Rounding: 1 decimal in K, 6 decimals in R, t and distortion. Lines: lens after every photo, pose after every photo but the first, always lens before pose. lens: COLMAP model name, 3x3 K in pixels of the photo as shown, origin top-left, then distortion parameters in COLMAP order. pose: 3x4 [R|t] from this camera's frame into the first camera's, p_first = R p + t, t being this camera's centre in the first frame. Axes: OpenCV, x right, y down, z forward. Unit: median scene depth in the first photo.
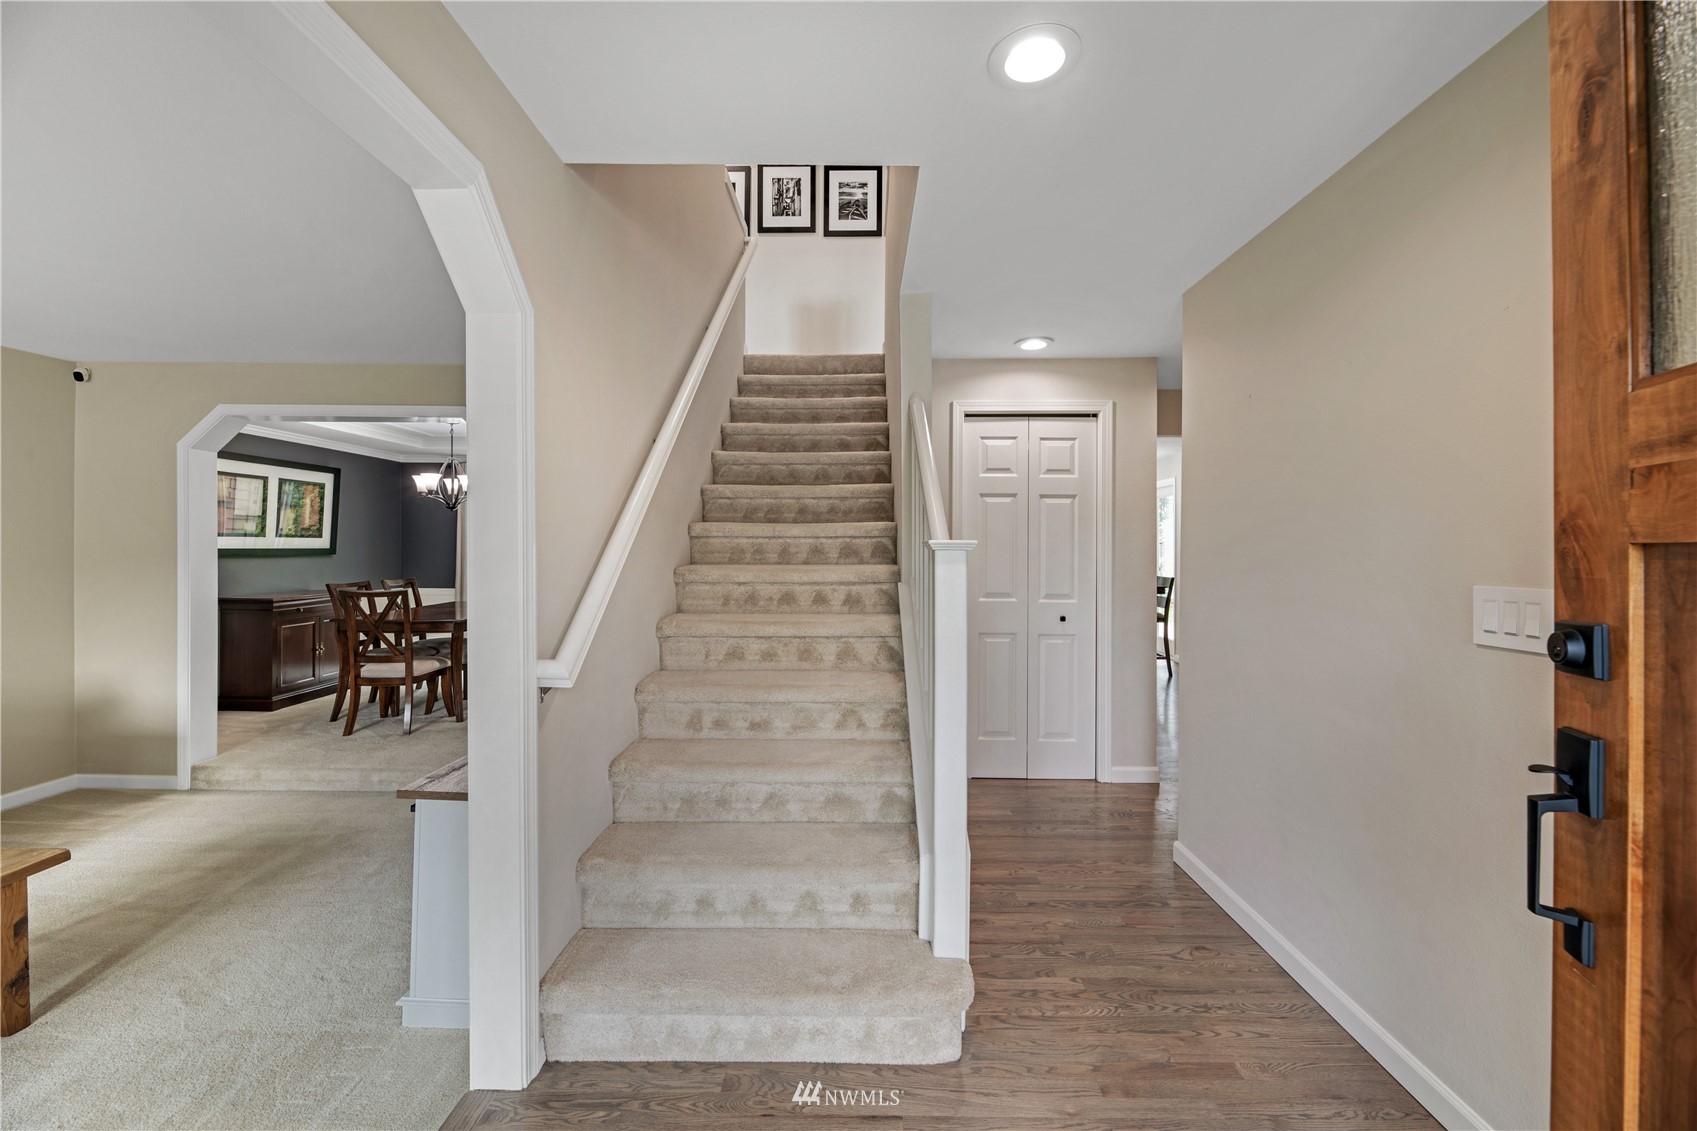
lens RADIAL K [[690.1, 0, 851.2], [0, 690.1, 550.6], [0, 0, 1]] dist [-0.004574, -0.000465]
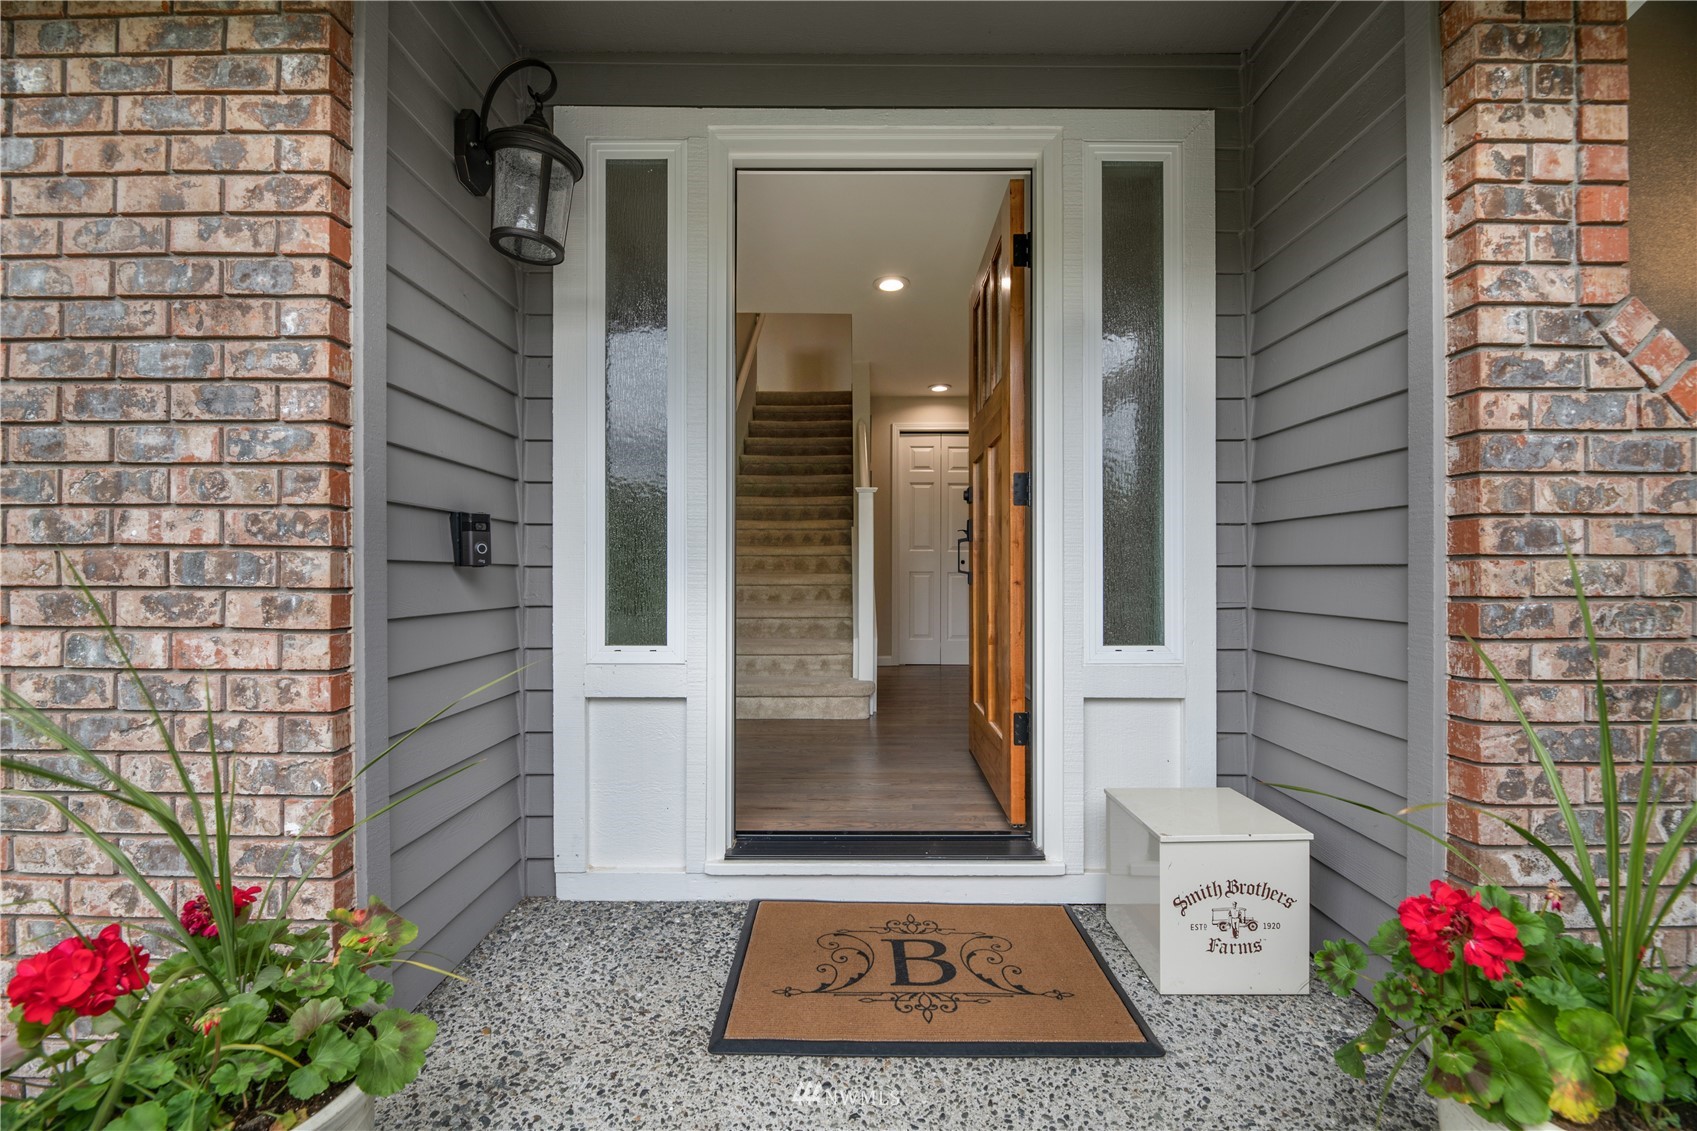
lens RADIAL K [[690.1, 0, 837.6], [0, 690.1, 565.6], [0, 0, 1]] dist [-0.004574, -0.000465]
pose [[0.999964, 0.000180, -0.008498, 0.035440], [-0.000235, 0.999979, -0.006532, 0.117167], [0.008497, 0.006534, 0.999943, -0.570021]]
